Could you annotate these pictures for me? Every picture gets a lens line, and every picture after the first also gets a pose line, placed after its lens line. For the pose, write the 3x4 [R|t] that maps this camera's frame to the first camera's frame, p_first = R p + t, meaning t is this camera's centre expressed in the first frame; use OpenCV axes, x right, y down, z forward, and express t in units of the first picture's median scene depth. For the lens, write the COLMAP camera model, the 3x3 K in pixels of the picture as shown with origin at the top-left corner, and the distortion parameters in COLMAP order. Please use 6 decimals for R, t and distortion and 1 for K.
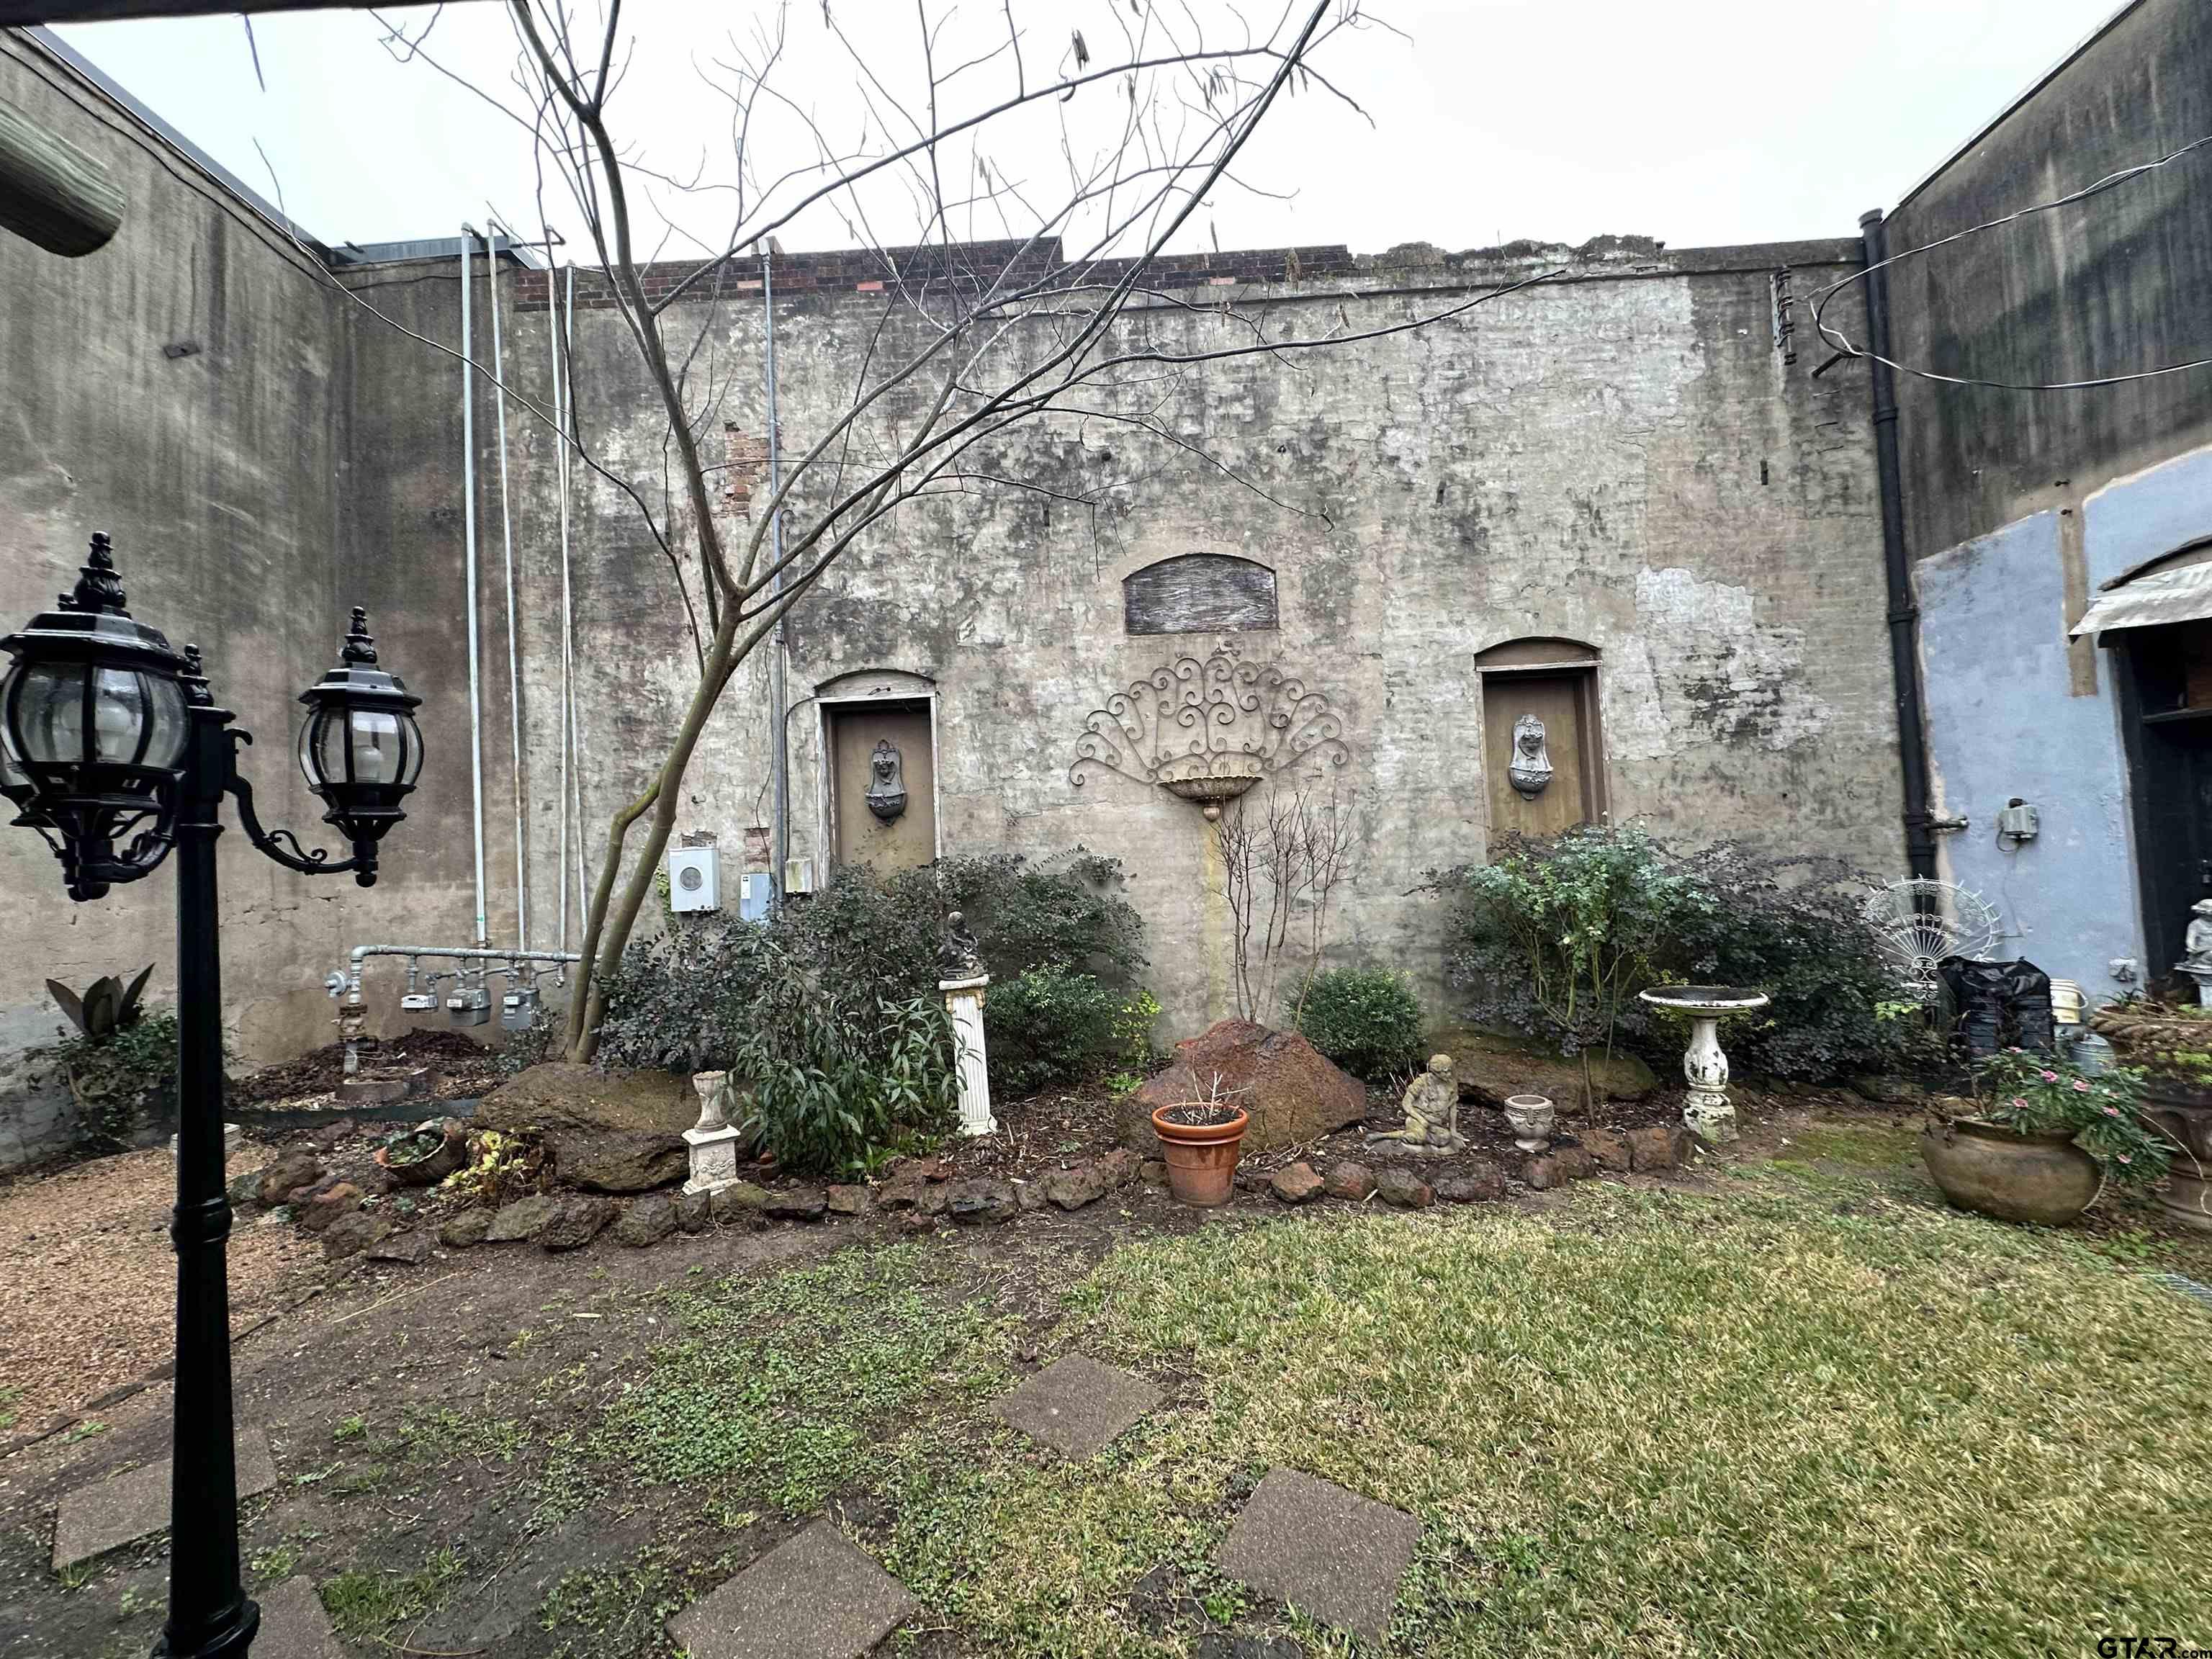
lens RADIAL K [[876.7, 0, 1106.0], [0, 876.7, 829.5], [0, 0, 1]] dist [-0.002525, -0.000183]
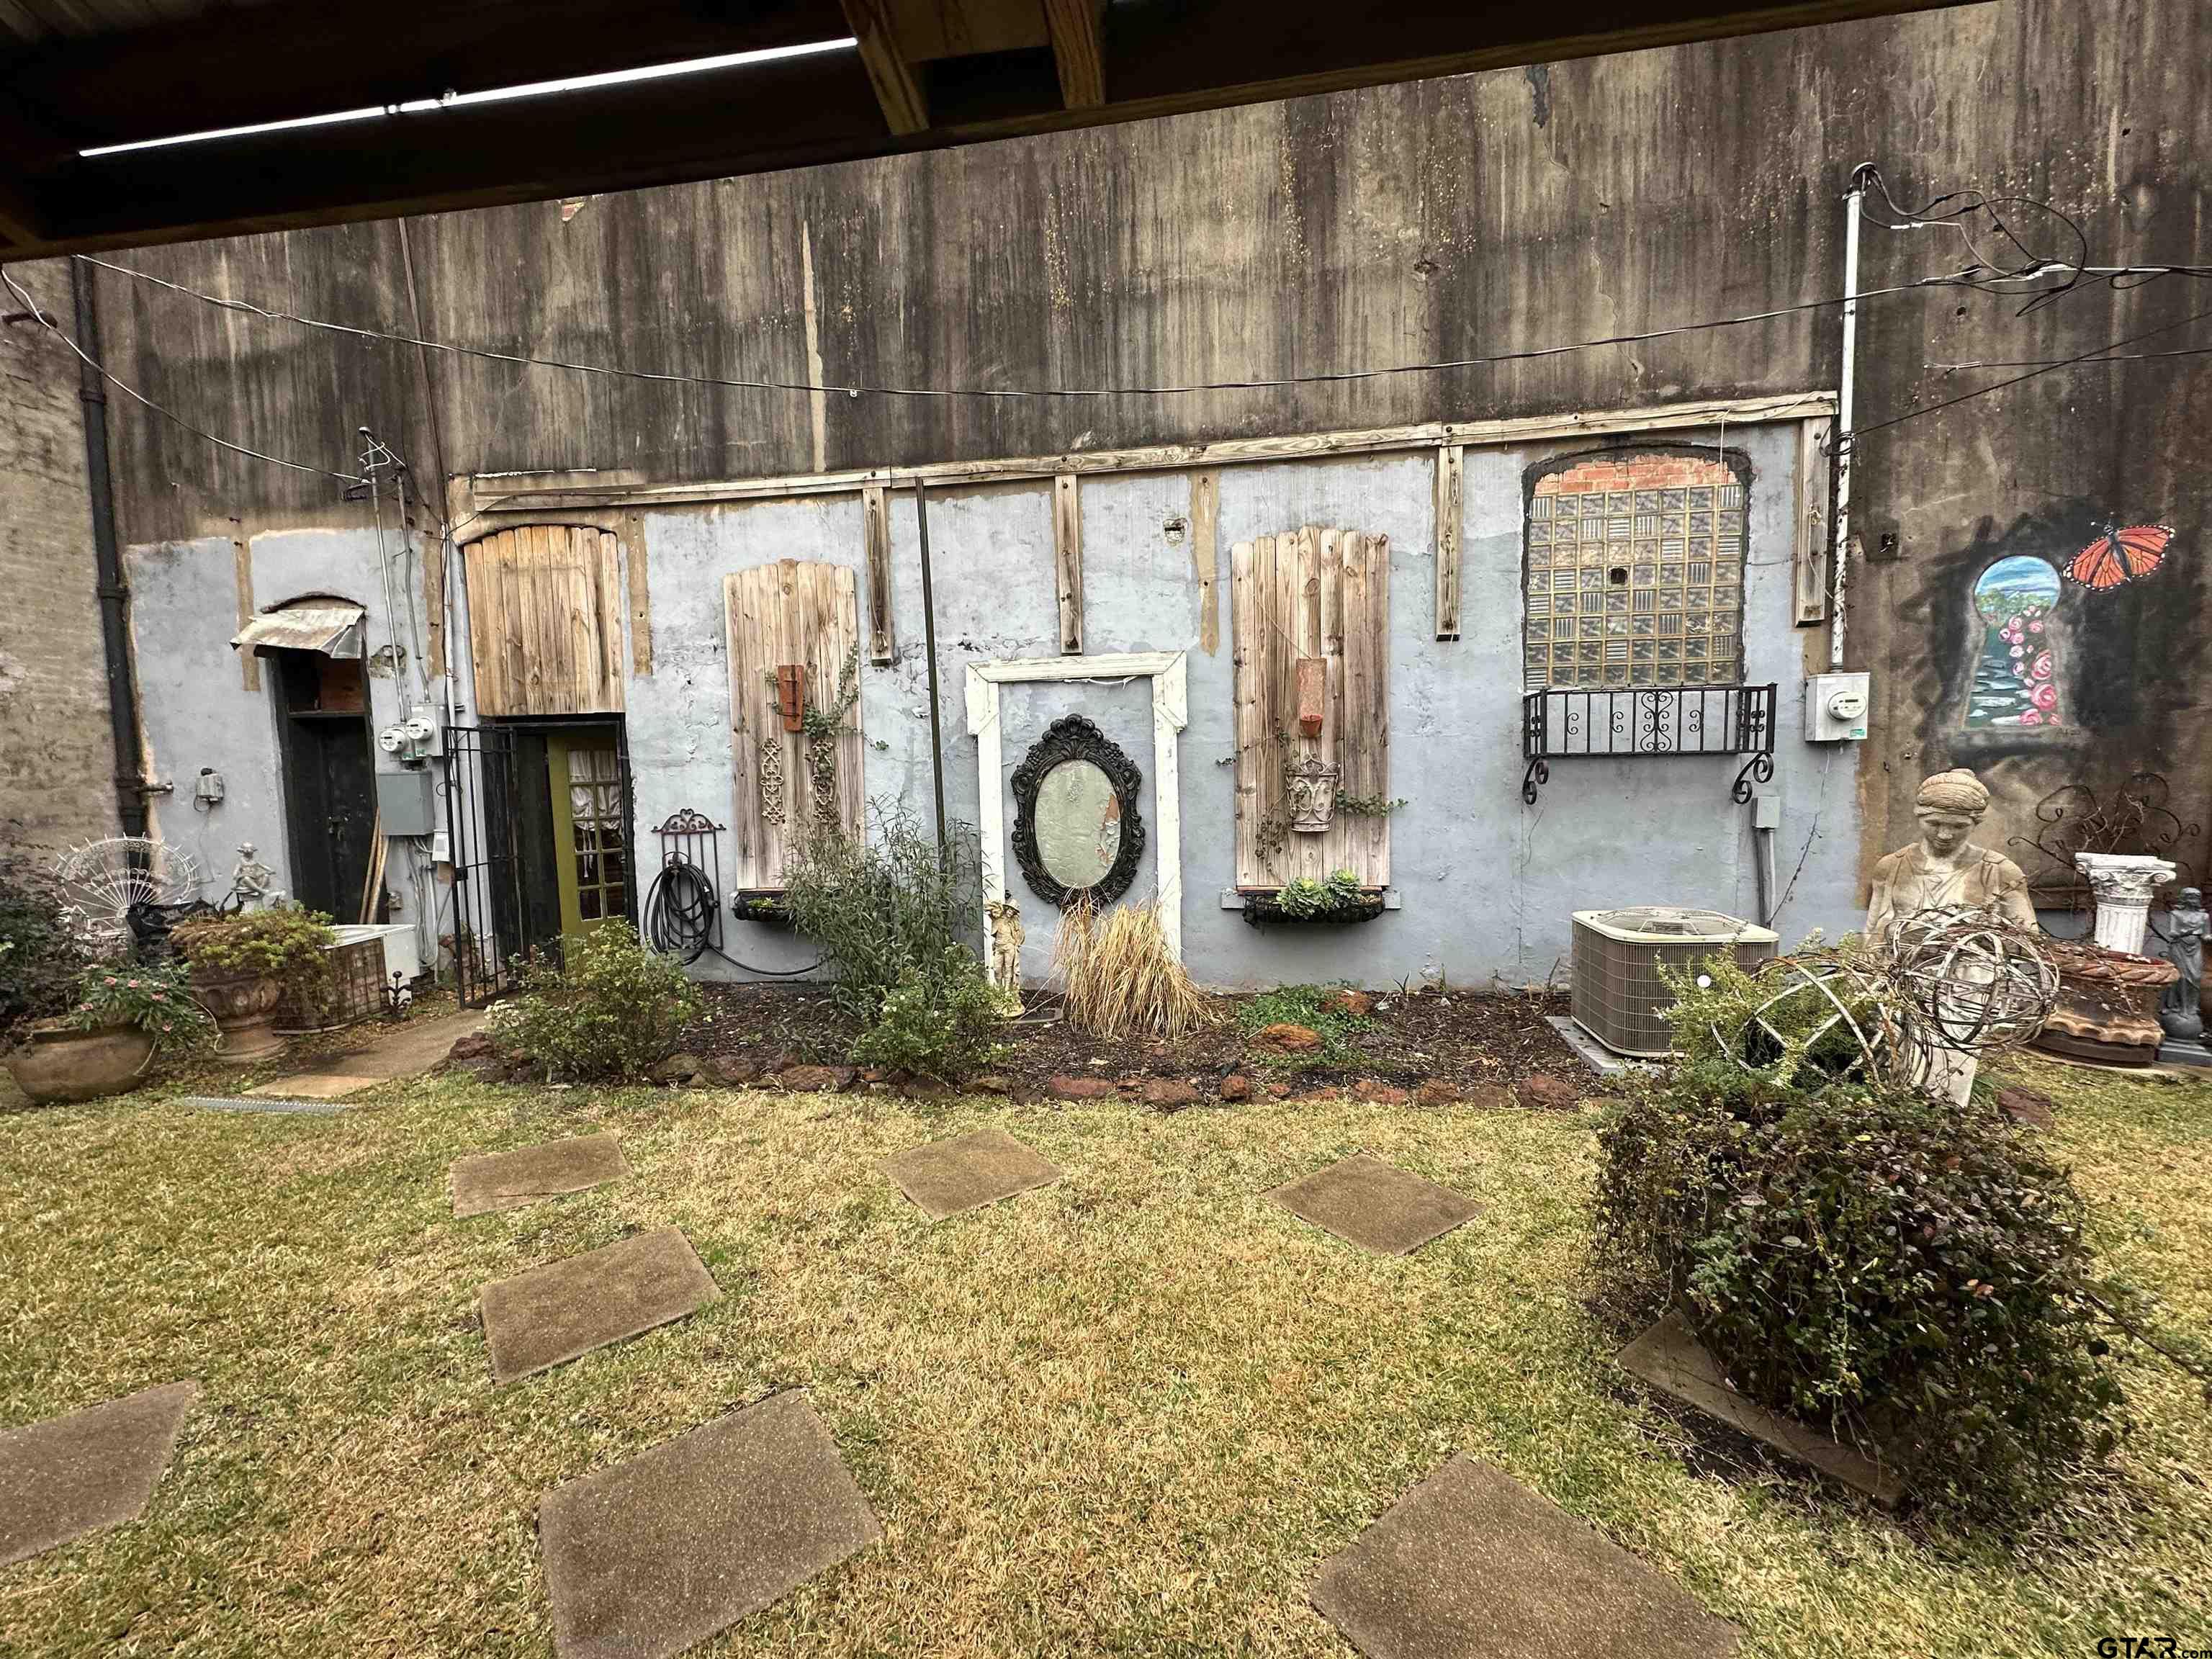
lens RADIAL K [[876.7, 0, 1106.0], [0, 876.7, 829.5], [0, 0, 1]] dist [-0.002525, -0.000183]
pose [[0.103528, -0.022254, 0.994378, -0.035986], [-0.018534, 0.999533, 0.024299, -0.002545], [-0.994454, -0.020945, 0.103067, -0.337208]]
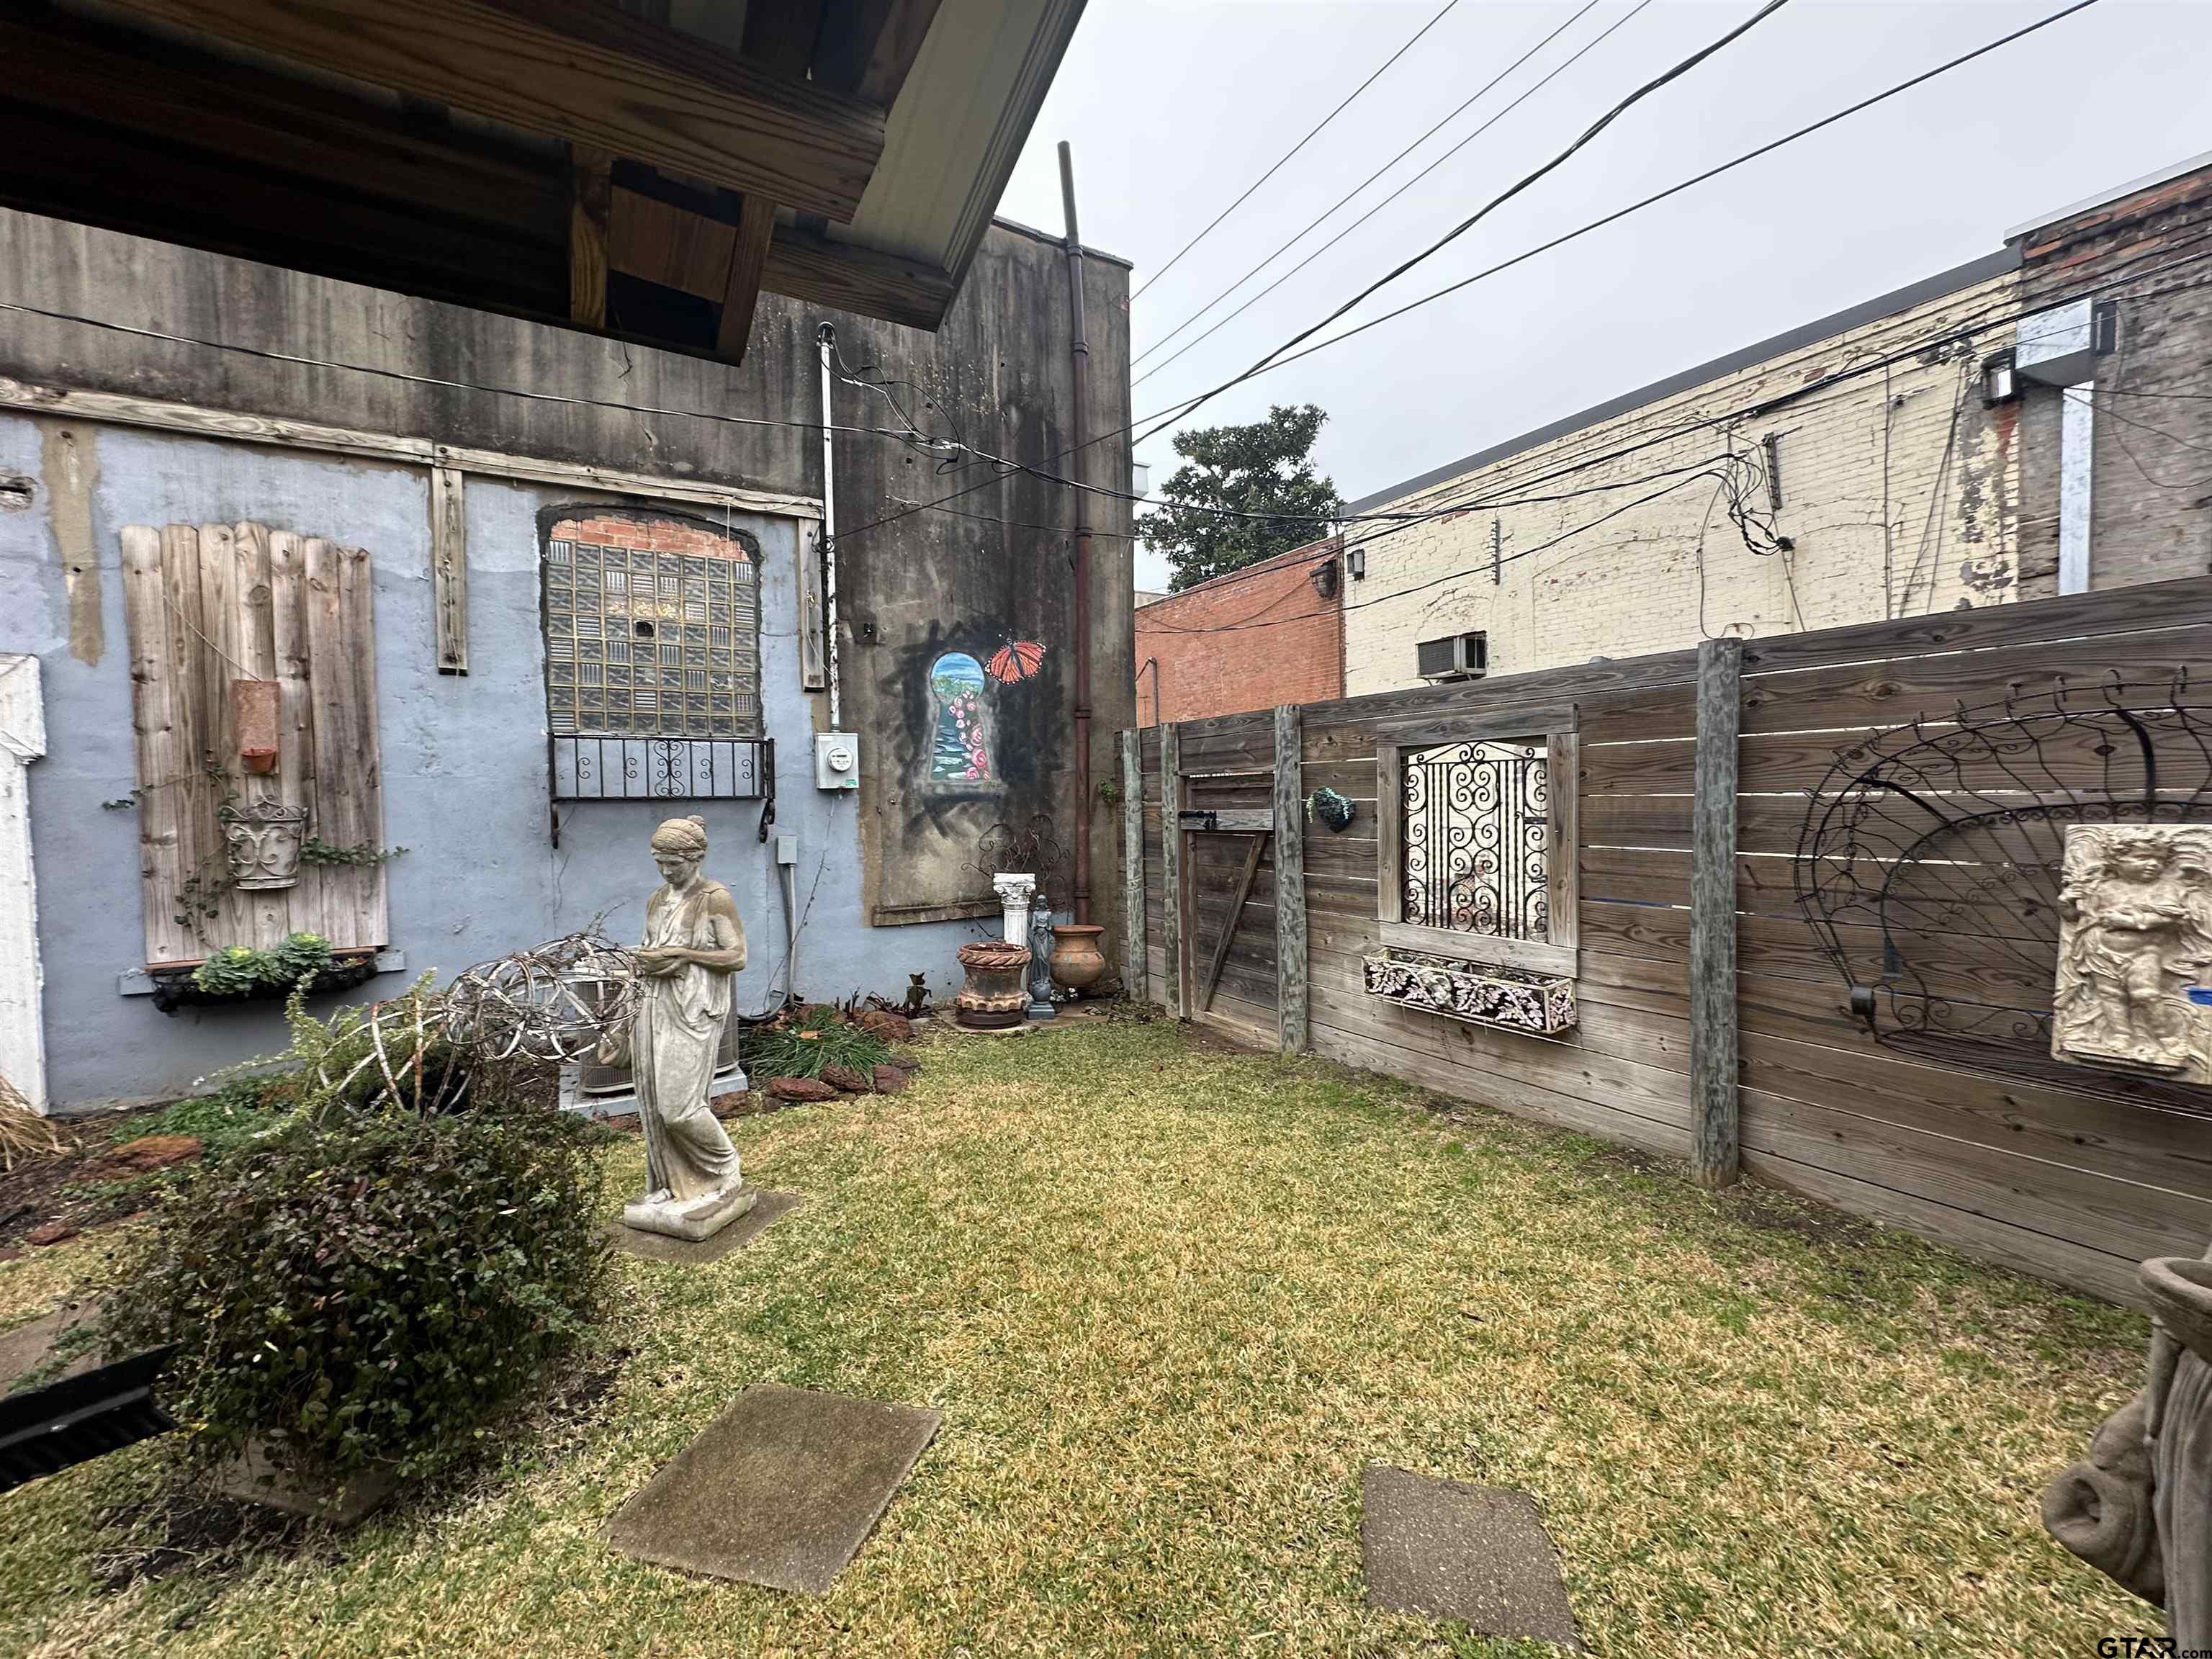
lens RADIAL K [[876.7, 0, 1106.0], [0, 876.7, 829.5], [0, 0, 1]] dist [-0.002525, -0.000183]
pose [[-0.555473, 0.026281, 0.831119, -0.130920], [0.013756, 0.999654, -0.022417, -0.006269], [-0.831421, -0.001019, -0.555642, -0.627948]]
